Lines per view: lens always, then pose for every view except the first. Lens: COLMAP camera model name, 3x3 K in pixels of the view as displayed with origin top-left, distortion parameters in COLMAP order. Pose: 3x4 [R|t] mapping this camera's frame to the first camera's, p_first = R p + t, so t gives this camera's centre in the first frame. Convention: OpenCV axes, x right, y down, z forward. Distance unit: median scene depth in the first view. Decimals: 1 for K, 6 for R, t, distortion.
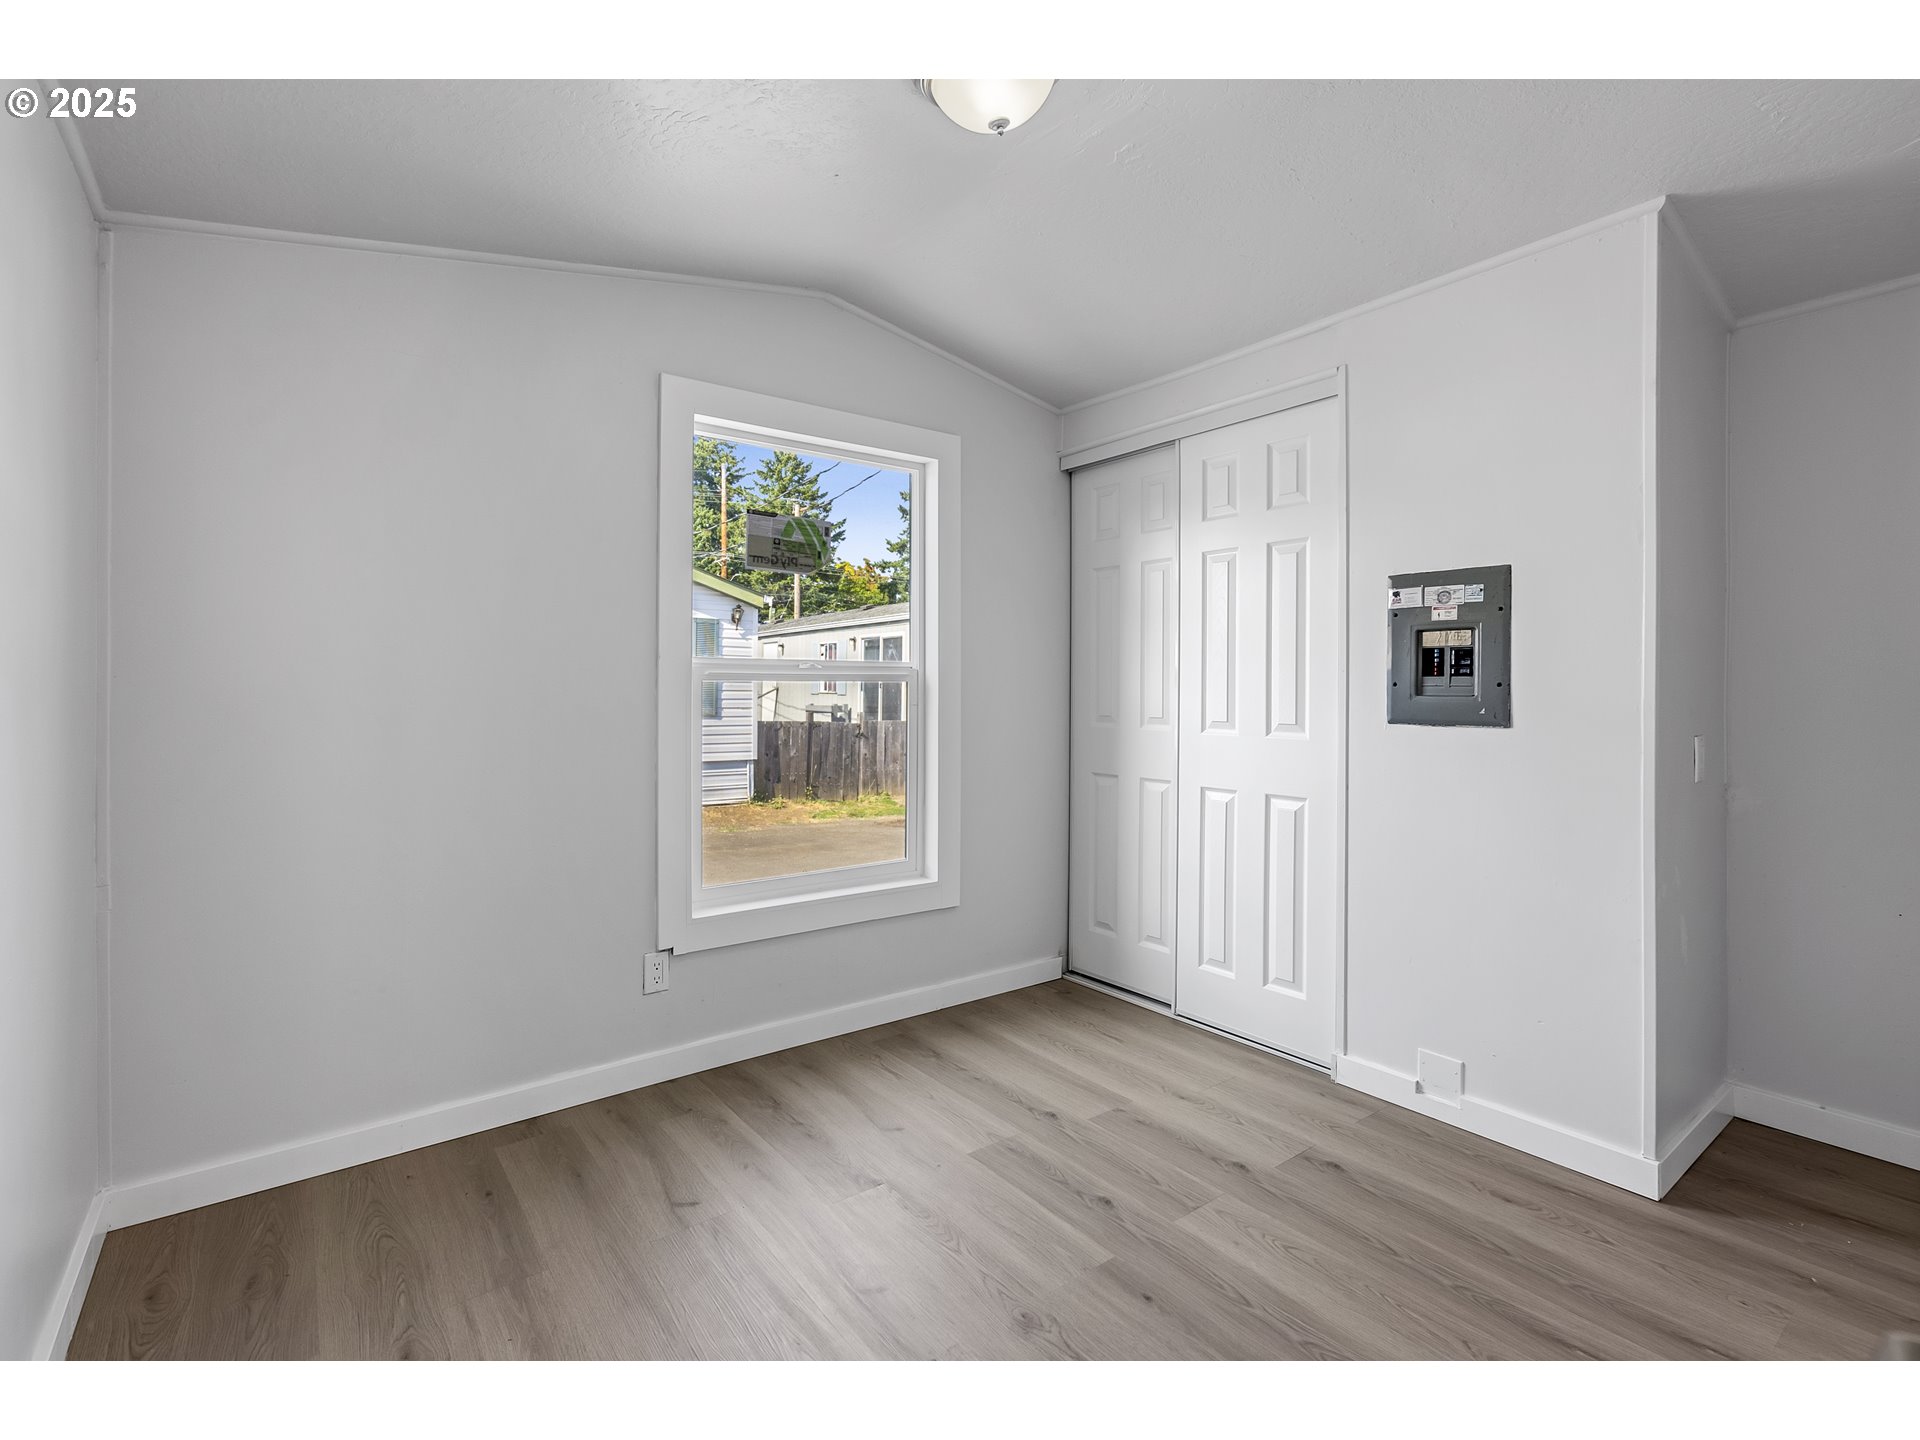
lens RADIAL K [[881.7, 0, 964.0], [0, 881.7, 709.3], [0, 0, 1]] dist [-0.002471, 0.000591]
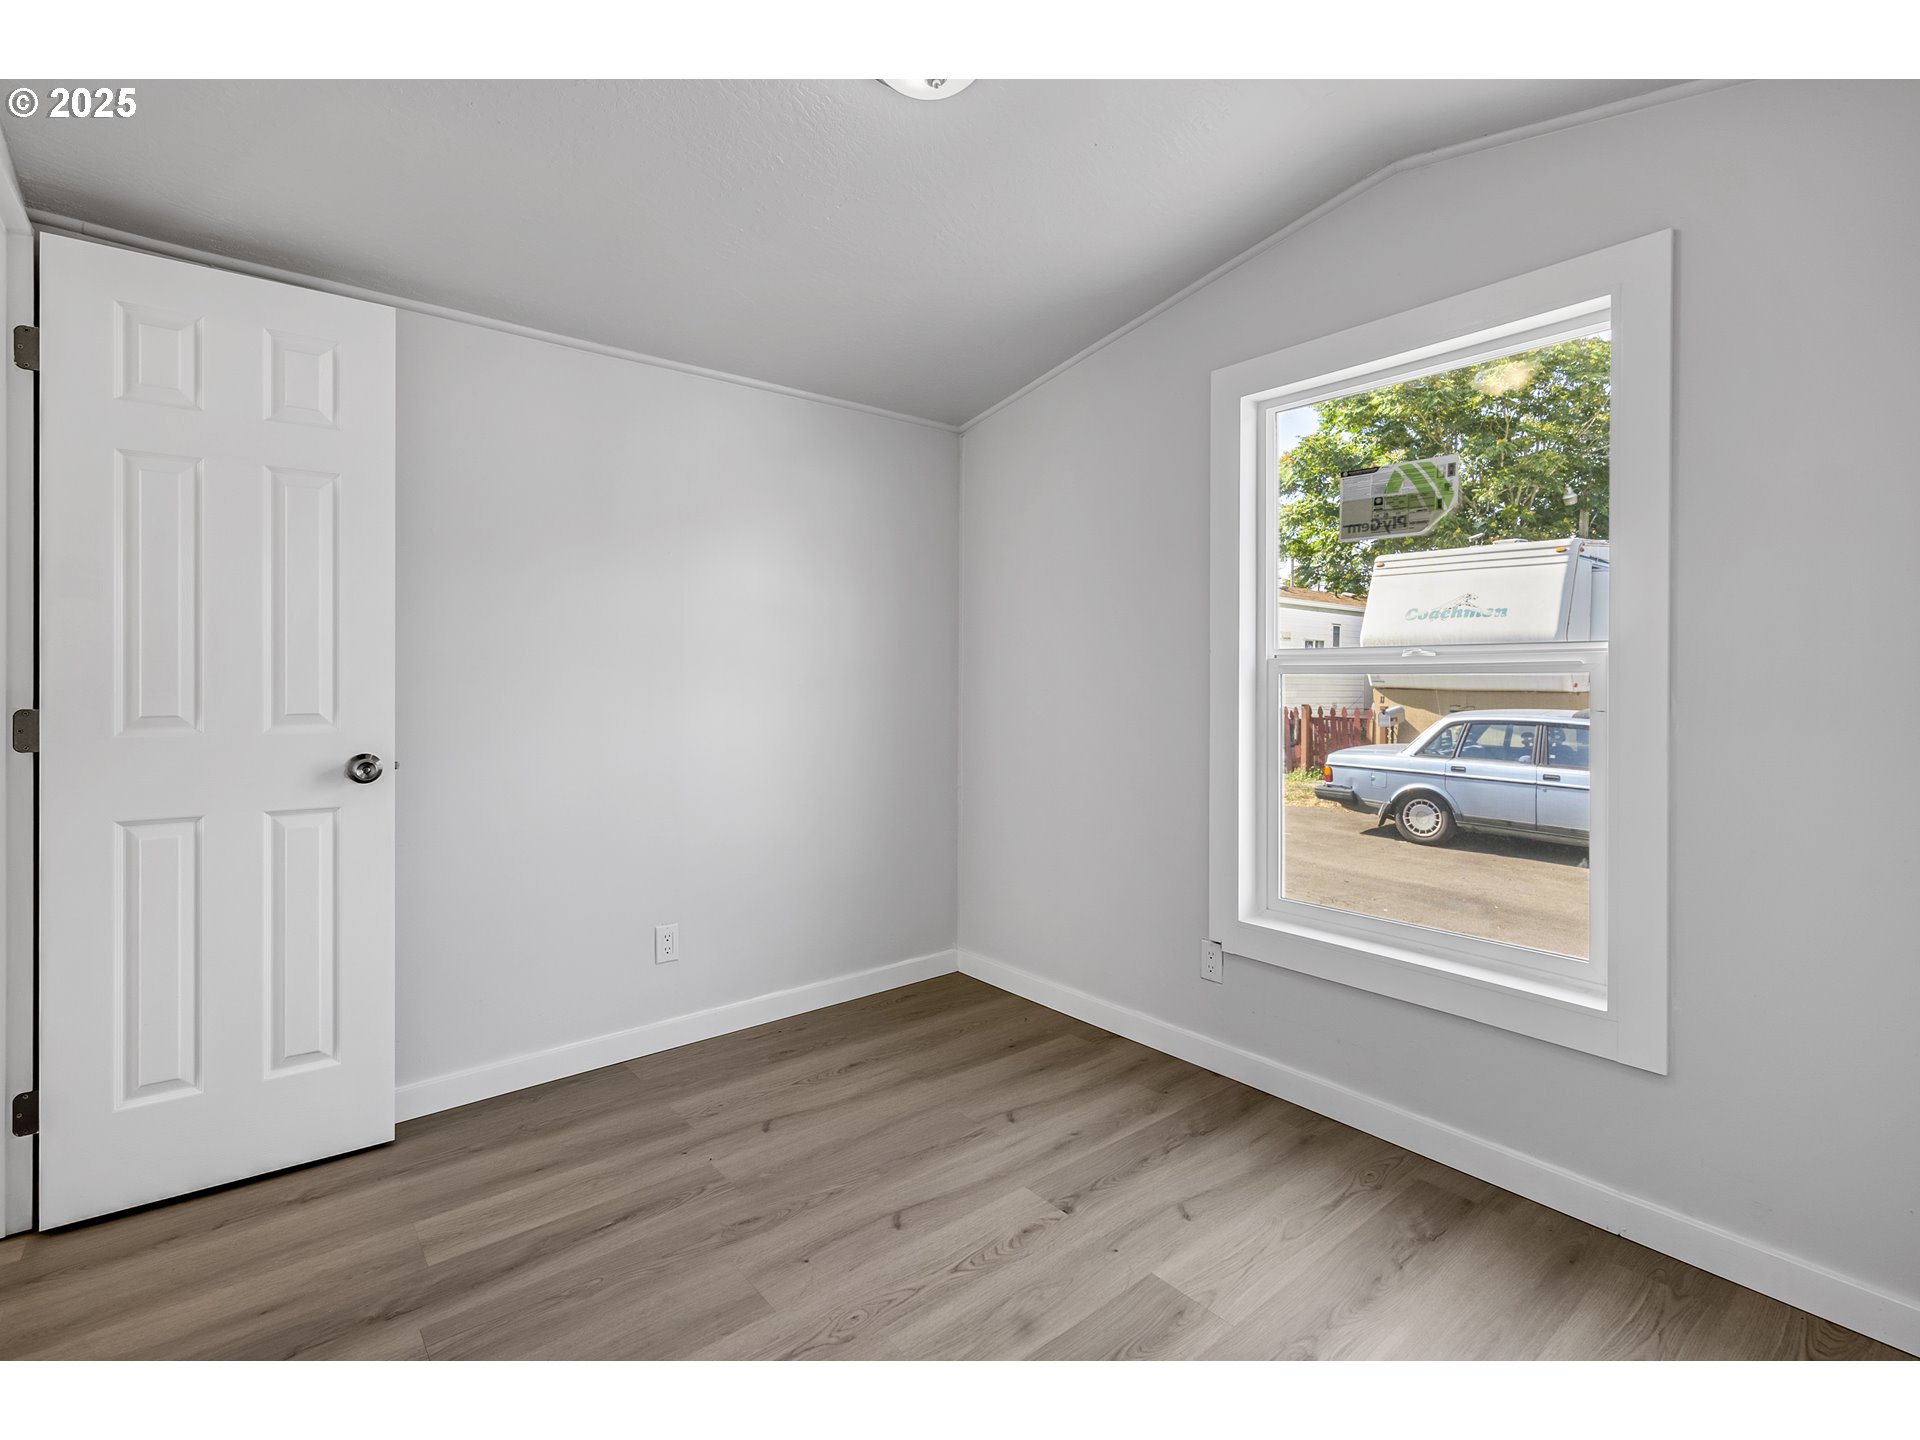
lens RADIAL K [[881.7, 0, 964.0], [0, 881.7, 709.3], [0, 0, 1]] dist [-0.002471, 0.000591]
pose [[0.051546, 0.028905, -0.998252, 0.598682], [-0.029306, 0.999194, 0.027419, -0.011788], [0.998241, 0.027842, 0.052352, 0.606616]]
